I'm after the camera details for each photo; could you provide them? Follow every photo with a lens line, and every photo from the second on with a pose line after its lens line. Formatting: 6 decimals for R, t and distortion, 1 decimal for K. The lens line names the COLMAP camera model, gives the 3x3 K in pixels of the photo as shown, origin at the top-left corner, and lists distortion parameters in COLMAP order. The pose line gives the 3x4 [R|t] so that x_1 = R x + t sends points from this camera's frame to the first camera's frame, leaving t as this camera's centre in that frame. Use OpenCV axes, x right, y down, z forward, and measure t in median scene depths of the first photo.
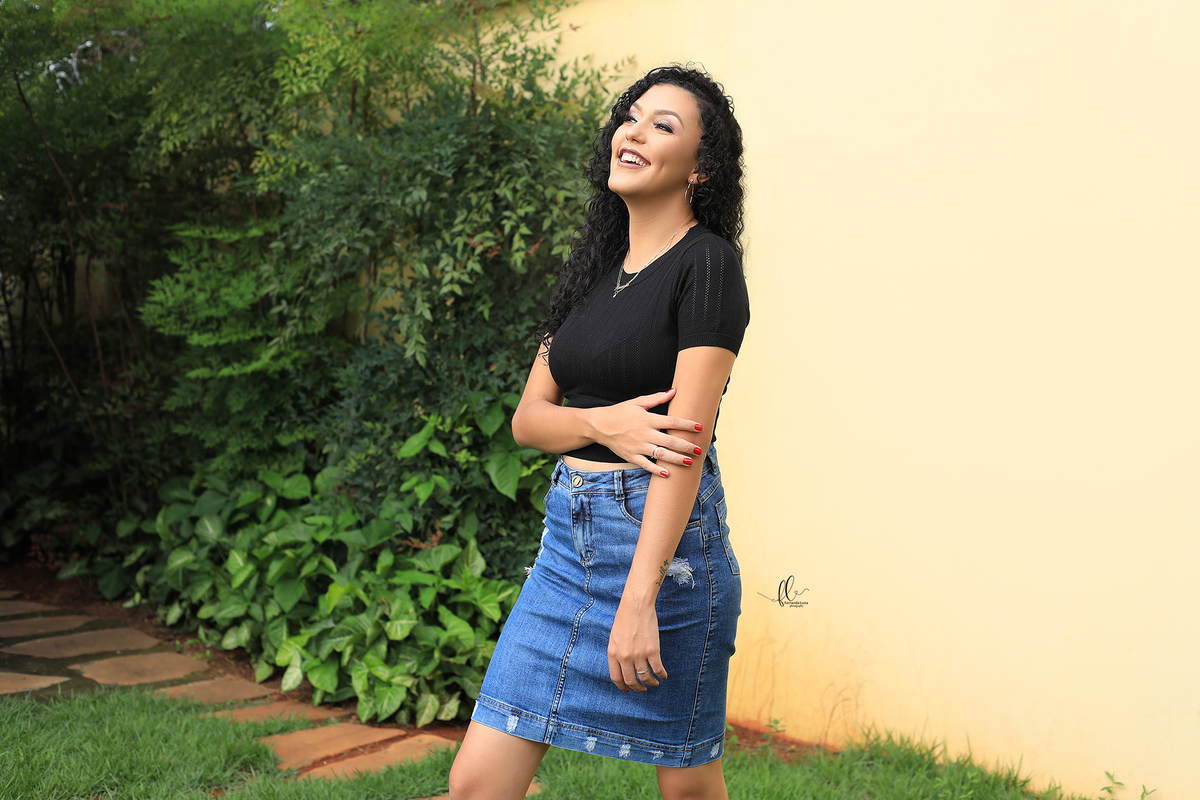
lens RADIAL K [[1667.3, 0, 605.1], [0, 1667.3, 405.4], [0, 0, 1]] dist [-0.113228, 0.000000]
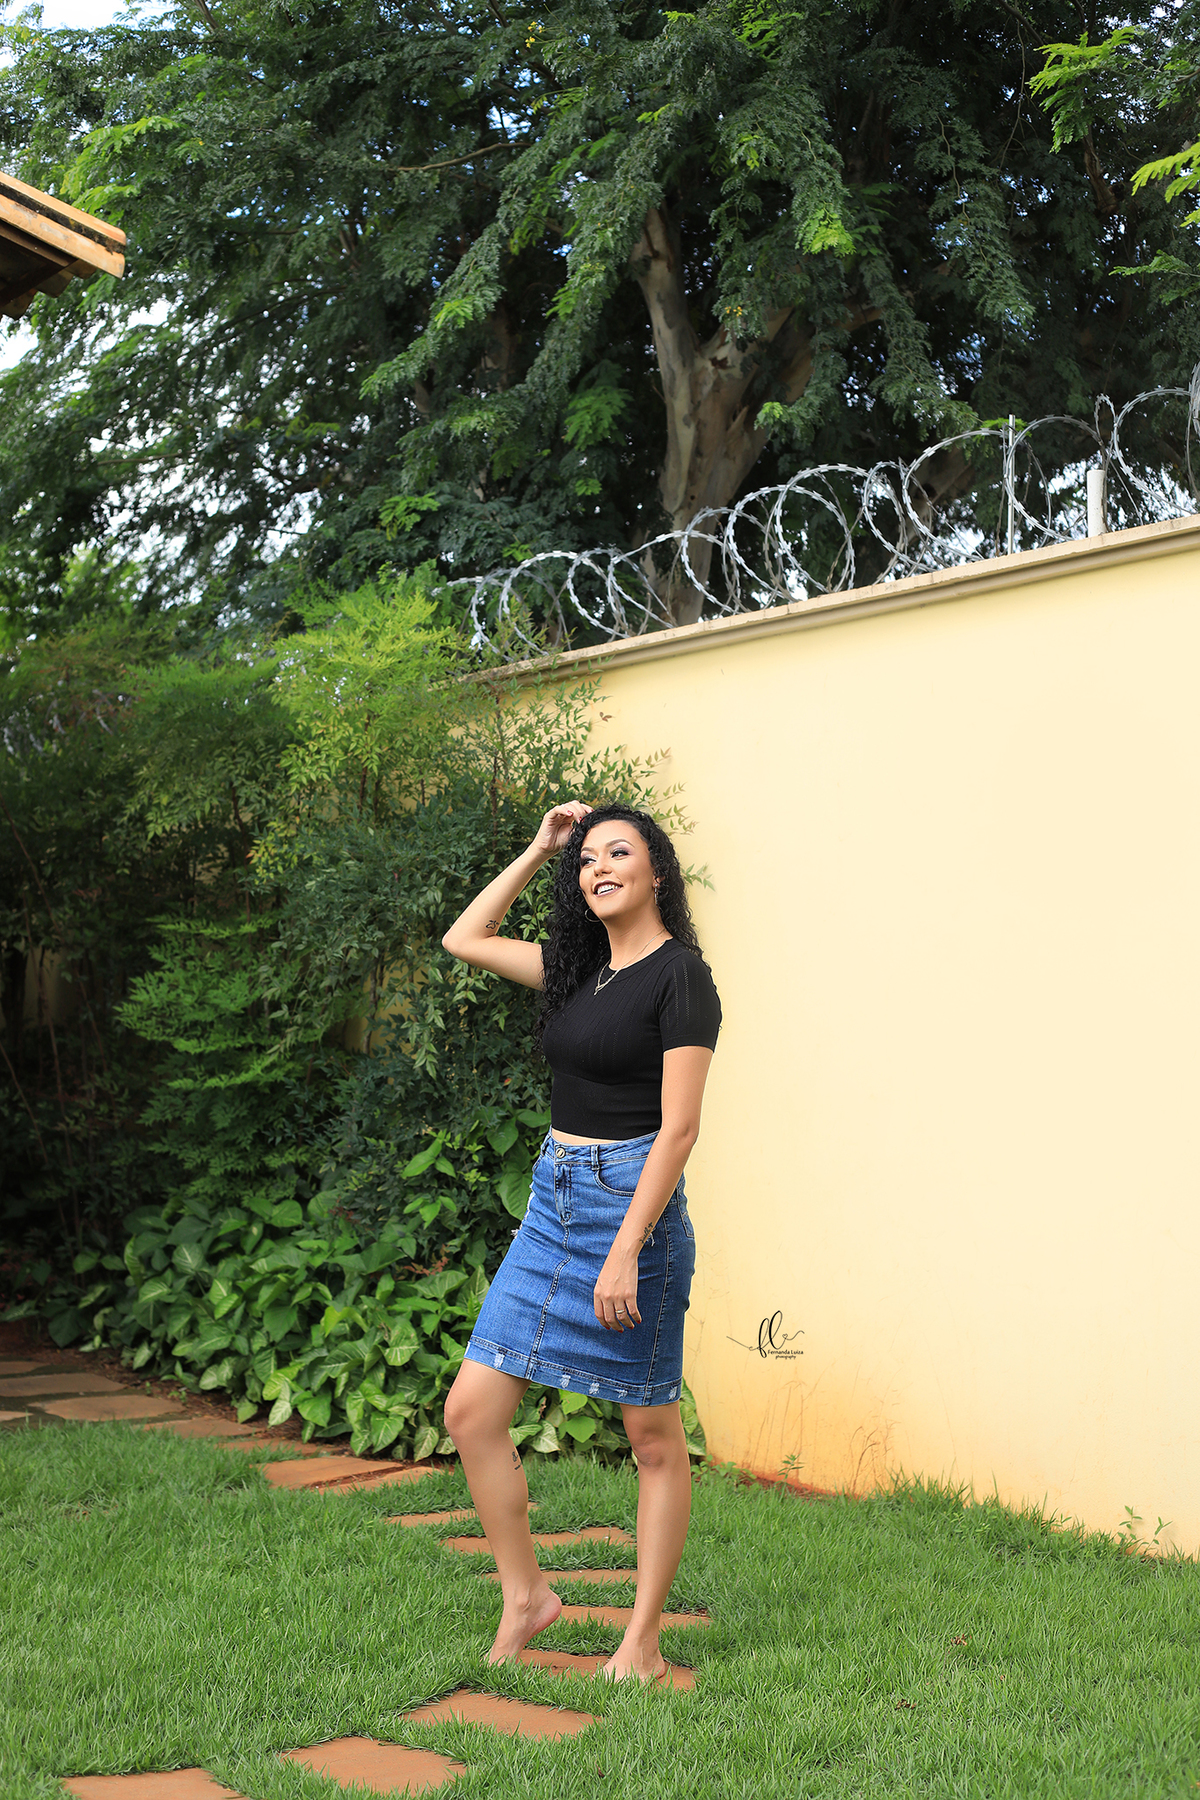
lens RADIAL K [[2501.0, 0, 609.3], [0, 2501.0, 907.1], [0, 0, 1]] dist [-0.113228, 0.000000]
pose [[0.999092, 0.018673, -0.038294, 0.040038], [-0.022732, 0.993840, -0.108468, 0.029683], [0.036032, 0.109240, 0.993362, -0.383528]]
